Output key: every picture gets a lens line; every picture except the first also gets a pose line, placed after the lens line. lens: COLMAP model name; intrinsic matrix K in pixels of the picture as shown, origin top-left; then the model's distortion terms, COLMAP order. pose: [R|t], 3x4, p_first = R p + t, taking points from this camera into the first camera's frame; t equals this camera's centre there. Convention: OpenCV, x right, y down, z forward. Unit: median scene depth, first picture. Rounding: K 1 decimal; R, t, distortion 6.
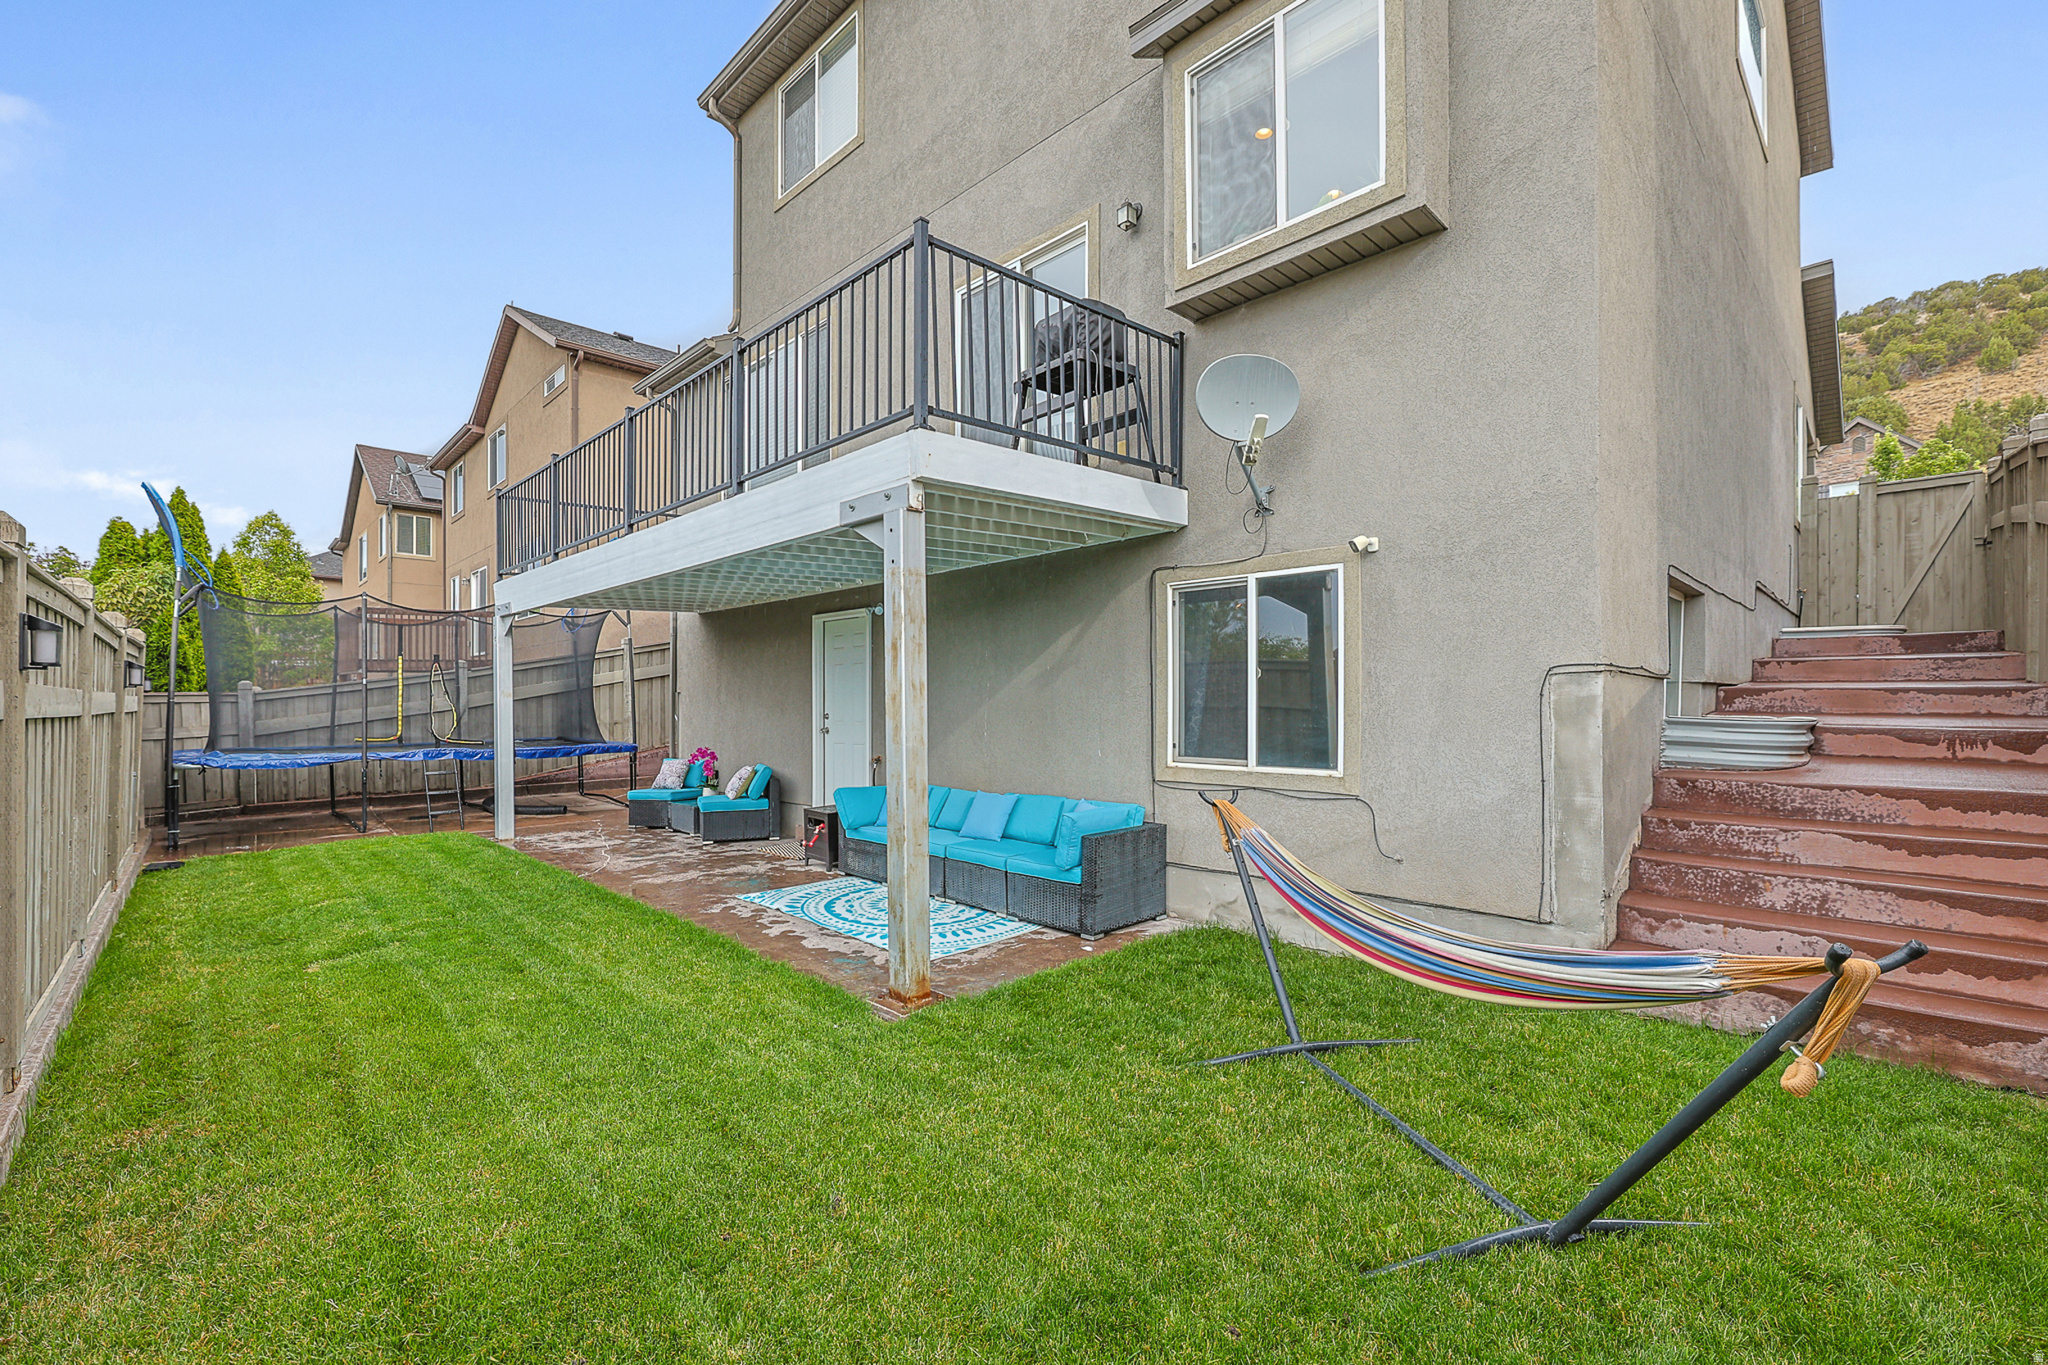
lens RADIAL K [[891.4, 0, 1040.4], [0, 891.4, 691.7], [0, 0, 1]] dist [-0.002584, -0.000689]
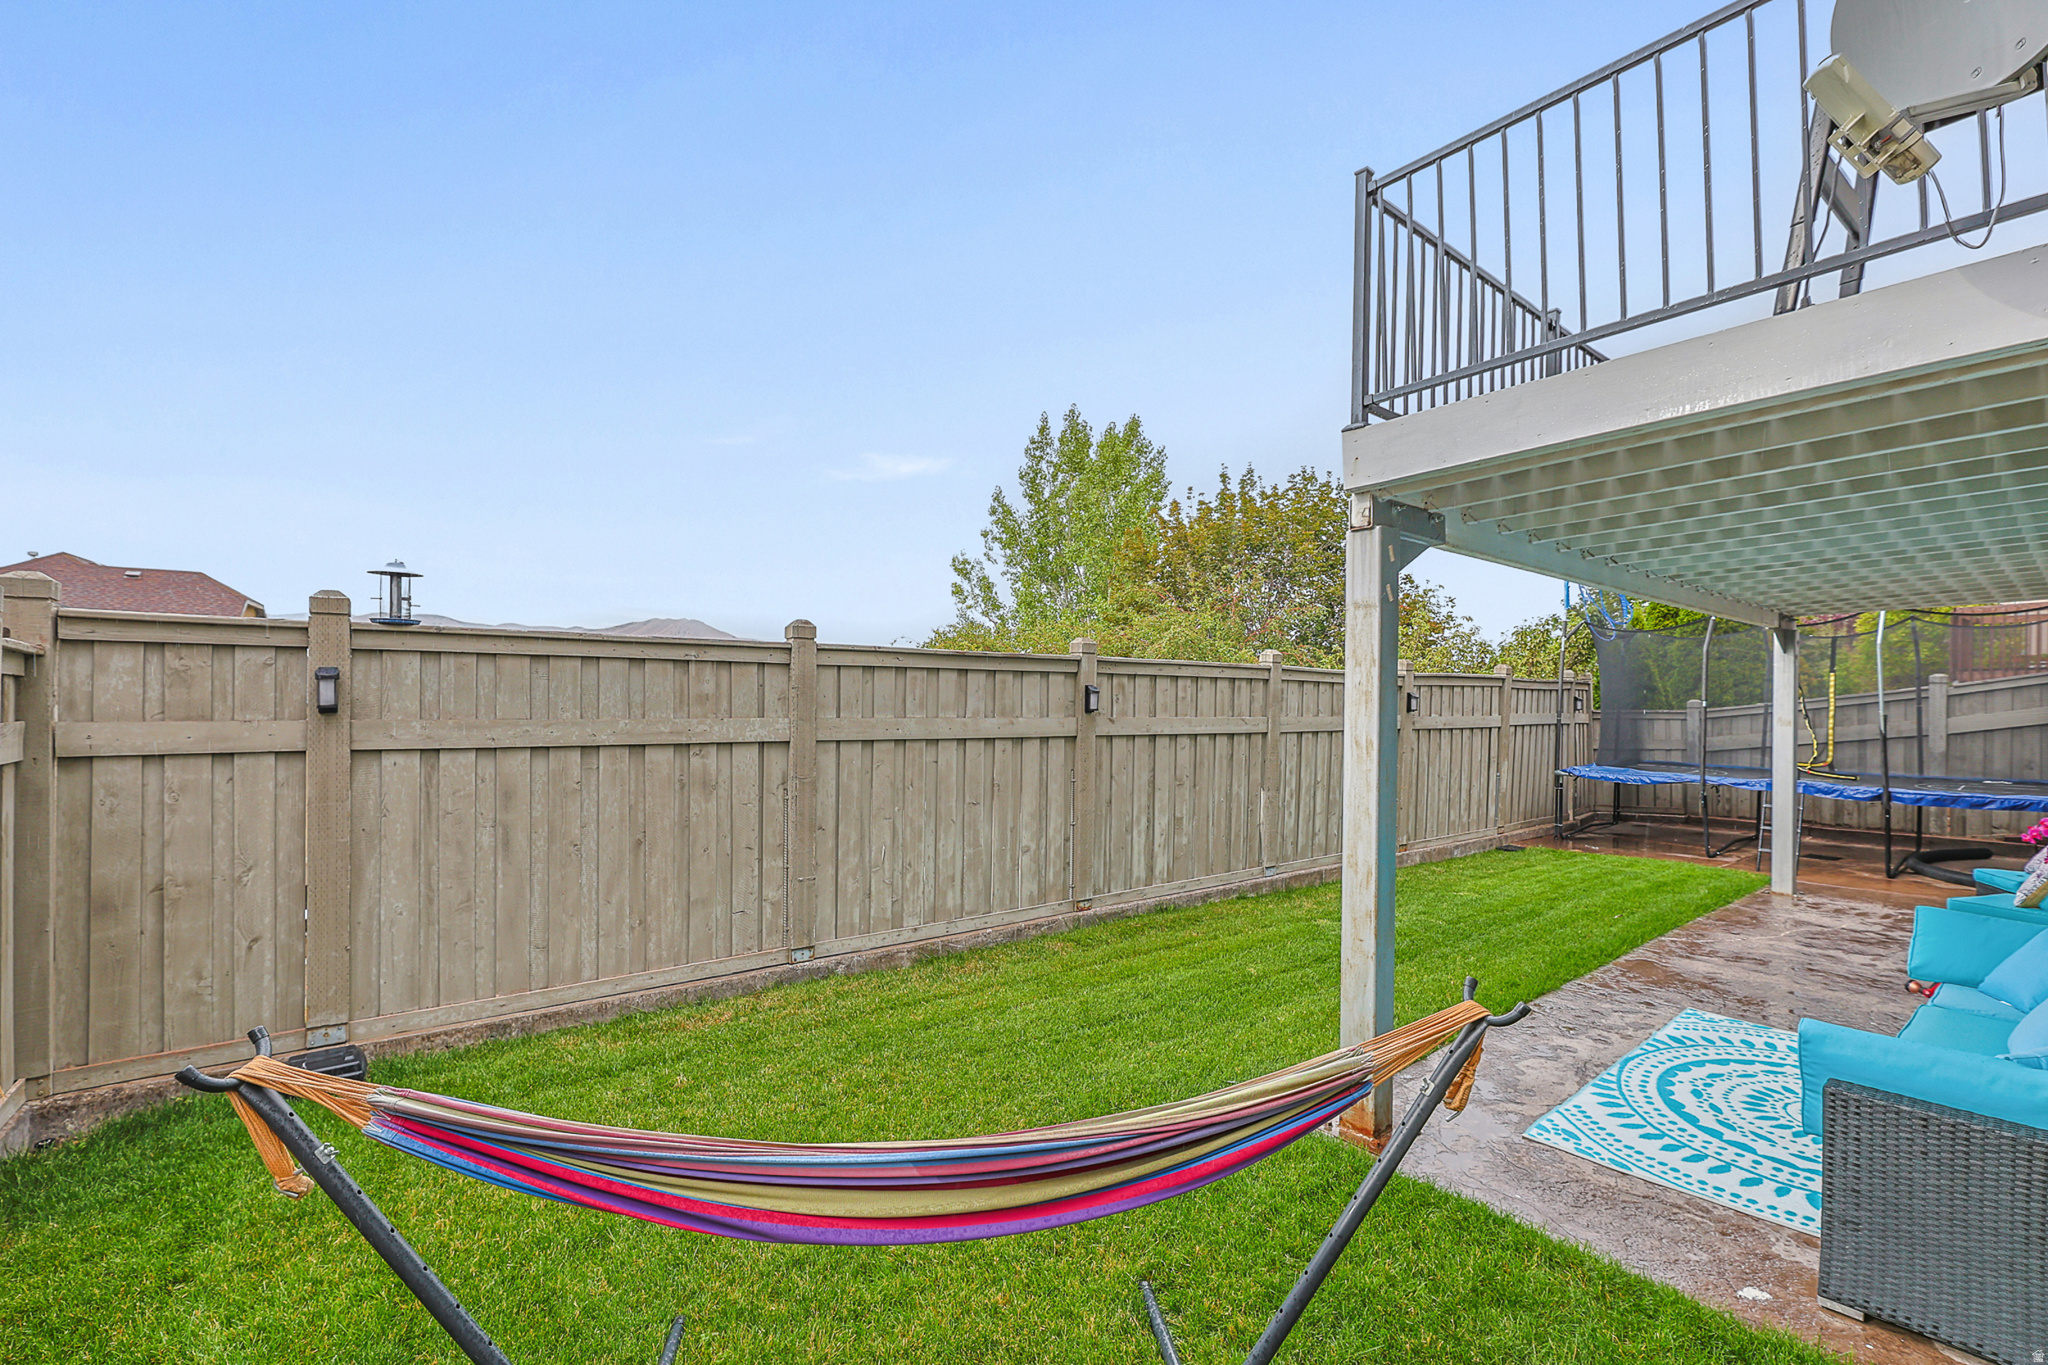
lens RADIAL K [[891.4, 0, 1002.5], [0, 891.4, 689.5], [0, 0, 1]] dist [-0.002584, -0.000689]
pose [[-0.099021, 0.000251, -0.995085, 0.260589], [-0.006686, 0.999977, 0.000918, -0.020386], [0.995063, 0.006744, -0.099017, 0.279877]]
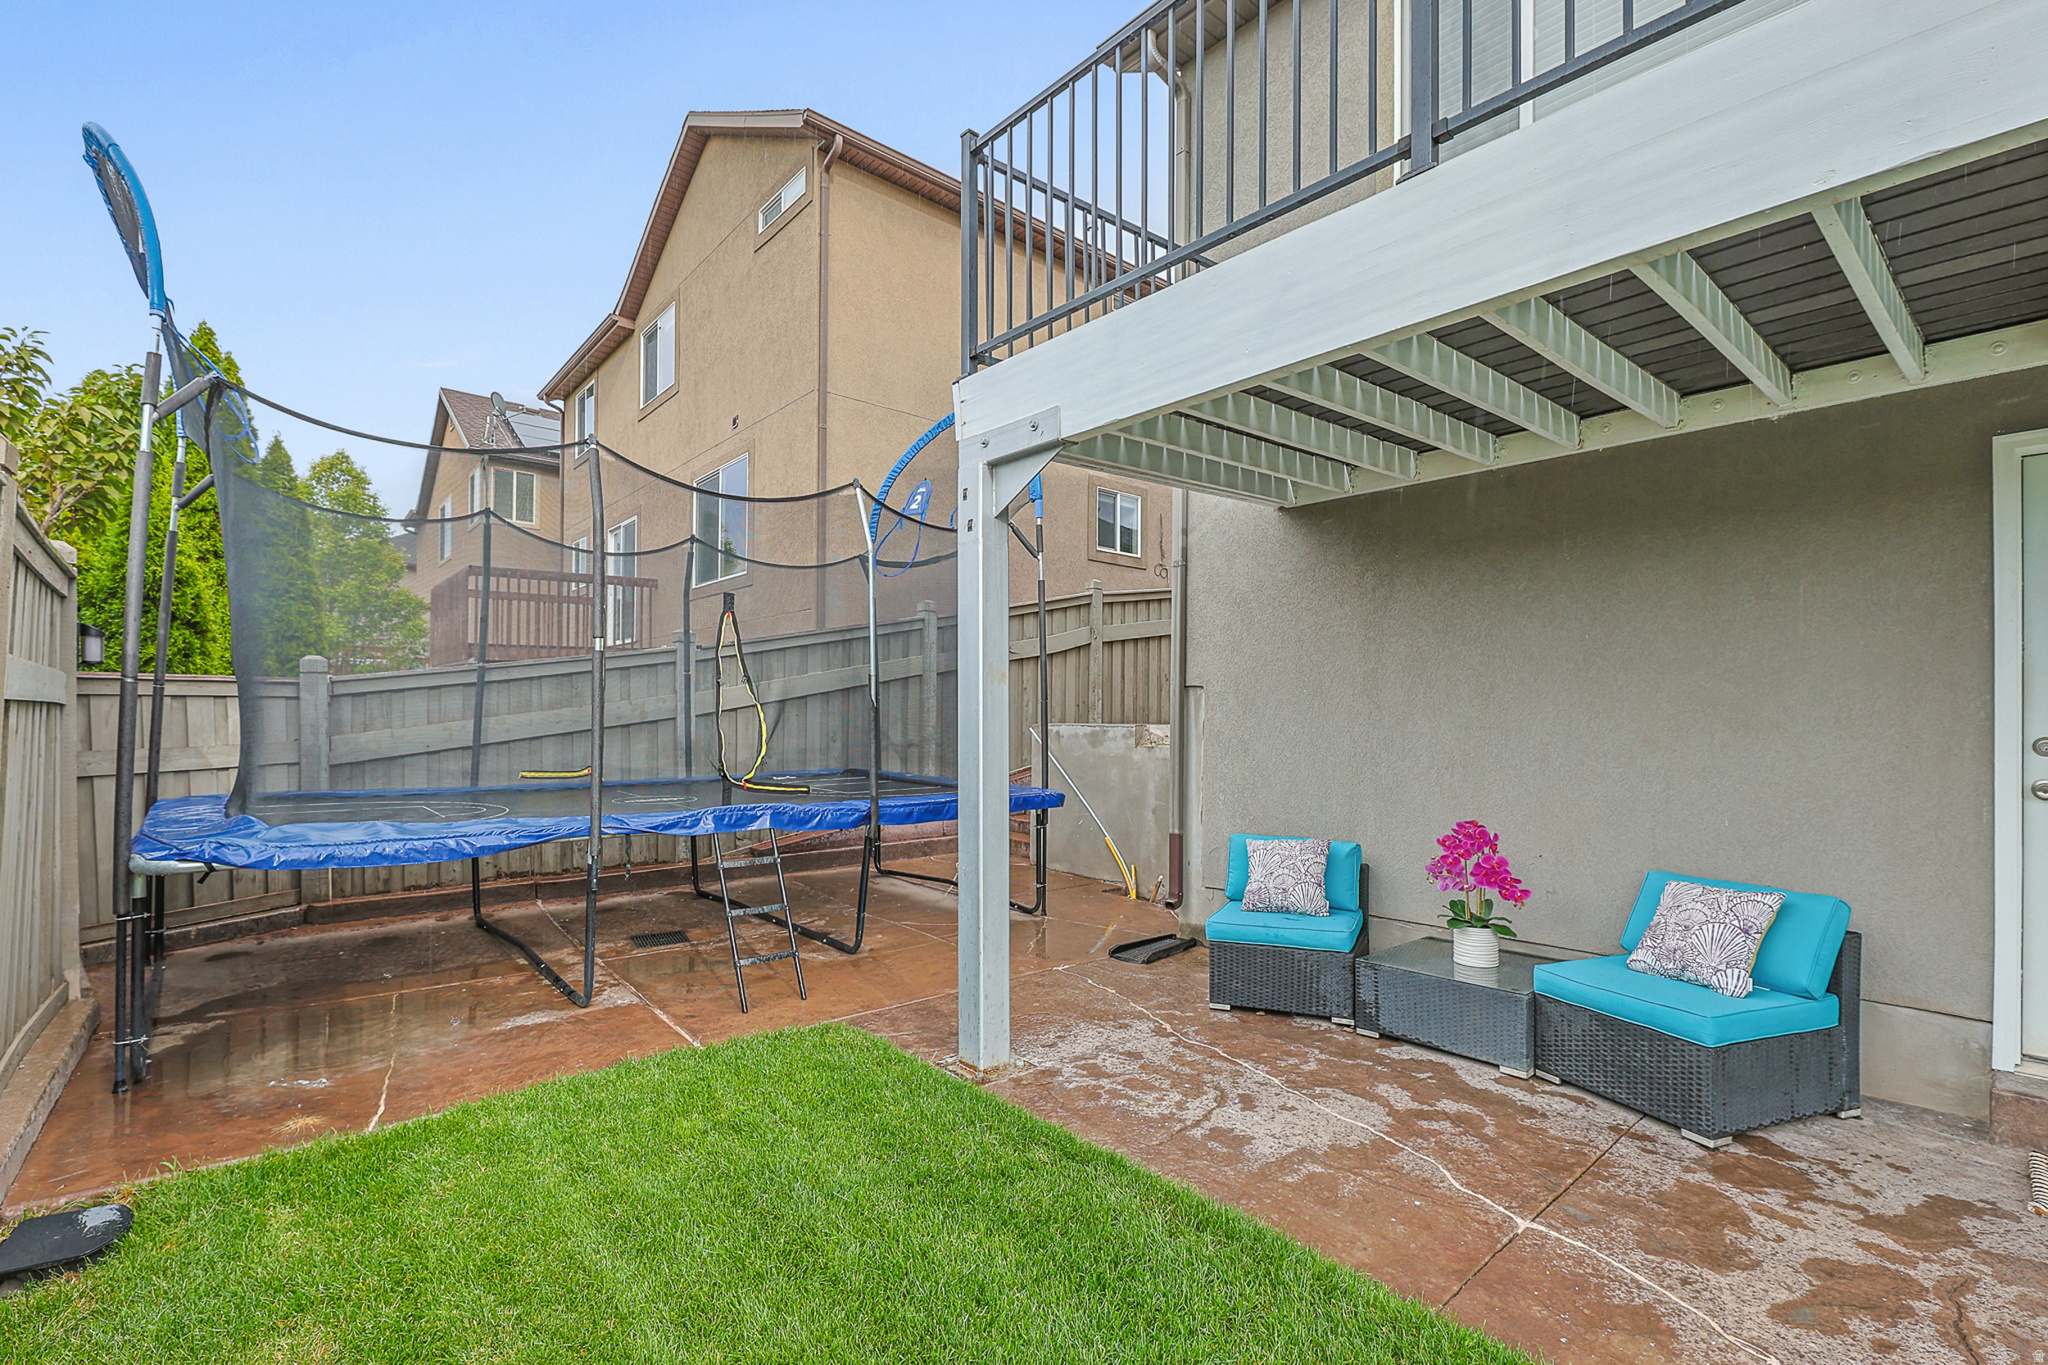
lens RADIAL K [[891.4, 0, 1016.0], [0, 891.4, 701.8], [0, 0, 1]] dist [-0.002584, -0.000689]
pose [[0.998625, 0.009006, -0.051638, -0.477100], [-0.009328, 0.999938, -0.006006, 0.013352], [0.051580, 0.006479, 0.998648, 0.524457]]
